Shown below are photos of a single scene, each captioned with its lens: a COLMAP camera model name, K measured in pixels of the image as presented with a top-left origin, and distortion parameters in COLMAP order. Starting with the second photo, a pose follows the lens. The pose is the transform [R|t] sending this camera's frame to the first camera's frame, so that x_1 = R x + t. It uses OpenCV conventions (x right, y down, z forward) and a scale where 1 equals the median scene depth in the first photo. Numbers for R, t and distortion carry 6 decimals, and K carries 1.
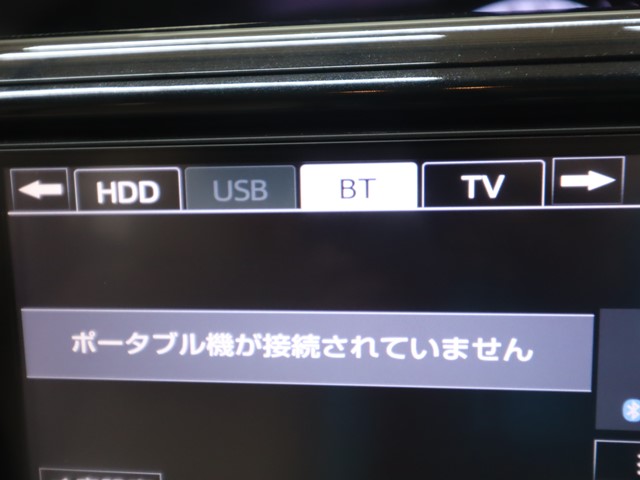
lens RADIAL K [[522.8, 0, 338.7], [0, 522.8, 216.2], [0, 0, 1]] dist [0.003523, 0.010685]
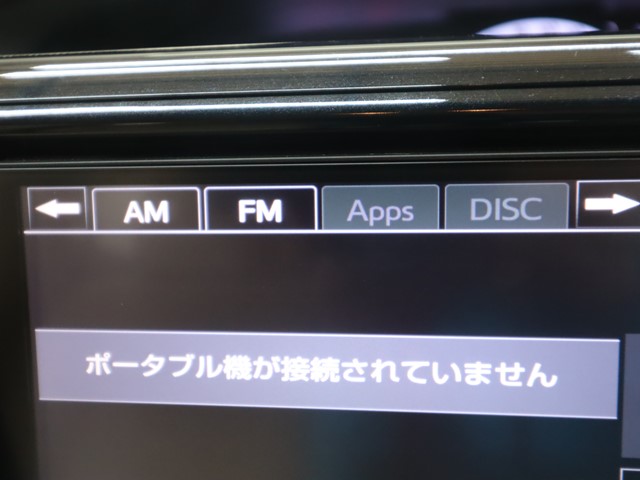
lens RADIAL K [[522.8, 0, 300.8], [0, 522.8, 226.7], [0, 0, 1]] dist [0.003523, 0.010685]
pose [[0.999964, 0.008002, 0.002847, -0.114442], [-0.007938, 0.999731, -0.021787, 0.001232], [-0.003020, 0.021764, 0.999759, 0.010358]]
